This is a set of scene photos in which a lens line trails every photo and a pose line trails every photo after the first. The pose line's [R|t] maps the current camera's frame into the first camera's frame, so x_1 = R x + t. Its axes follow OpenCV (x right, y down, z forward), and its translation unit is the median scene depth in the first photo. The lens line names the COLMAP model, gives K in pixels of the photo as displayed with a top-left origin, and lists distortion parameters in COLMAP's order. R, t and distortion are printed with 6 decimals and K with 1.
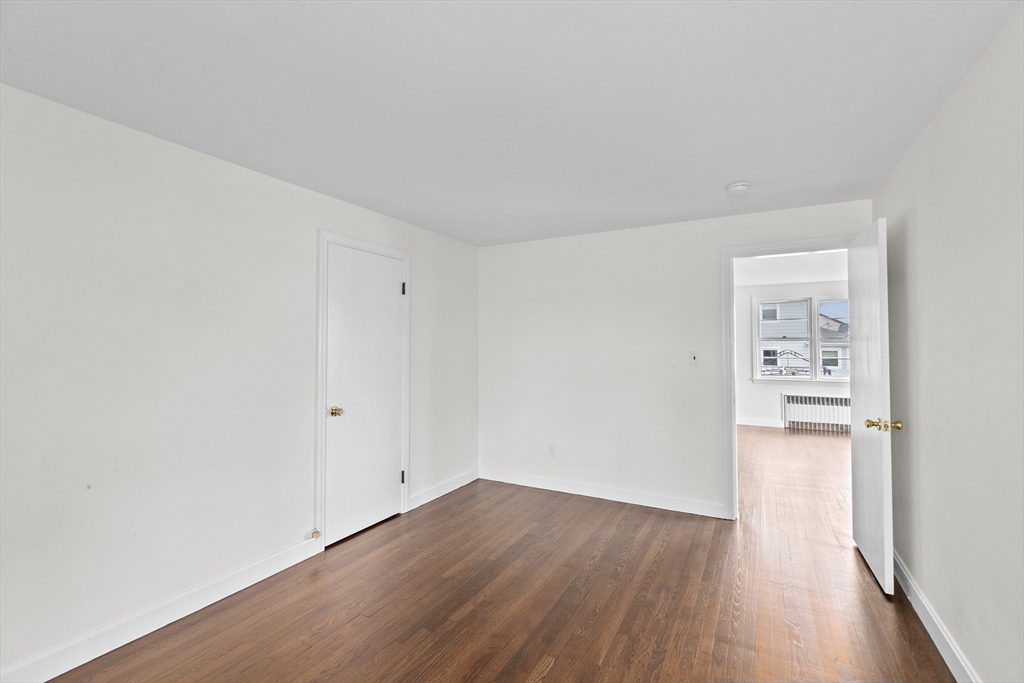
lens RADIAL K [[457.6, 0, 517.7], [0, 457.6, 334.7], [0, 0, 1]] dist [0.005714, -0.001601]
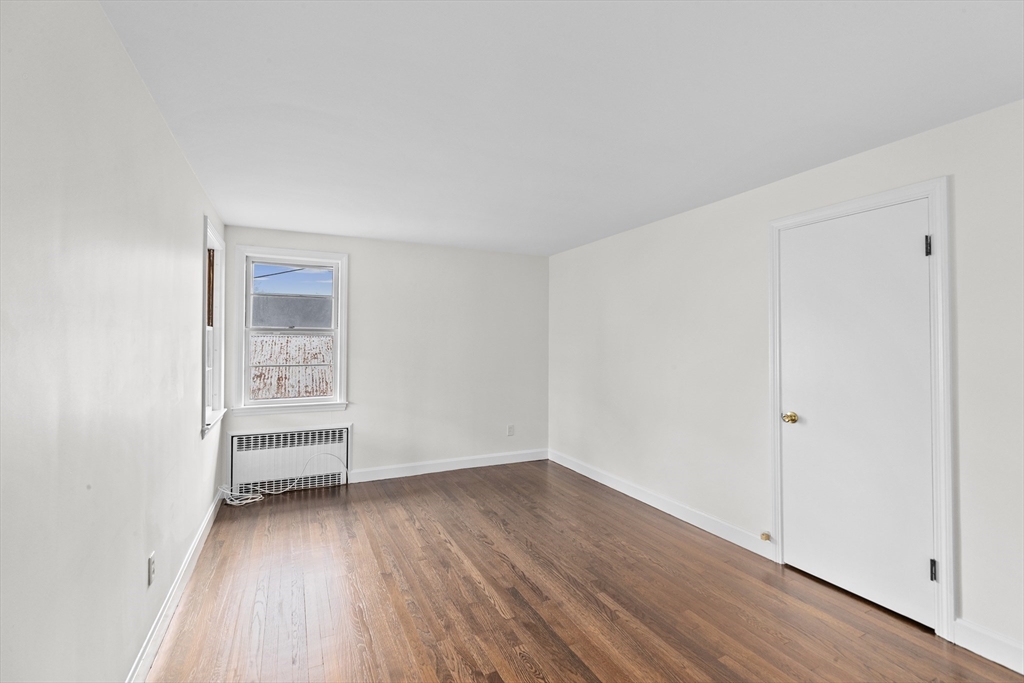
lens RADIAL K [[457.6, 0, 509.8], [0, 457.6, 343.8], [0, 0, 1]] dist [0.005714, -0.001601]
pose [[-0.594917, 0.000584, -0.803787, 0.822865], [0.020366, 0.999690, -0.014347, 0.031486], [0.803529, -0.024906, -0.594744, 1.411909]]
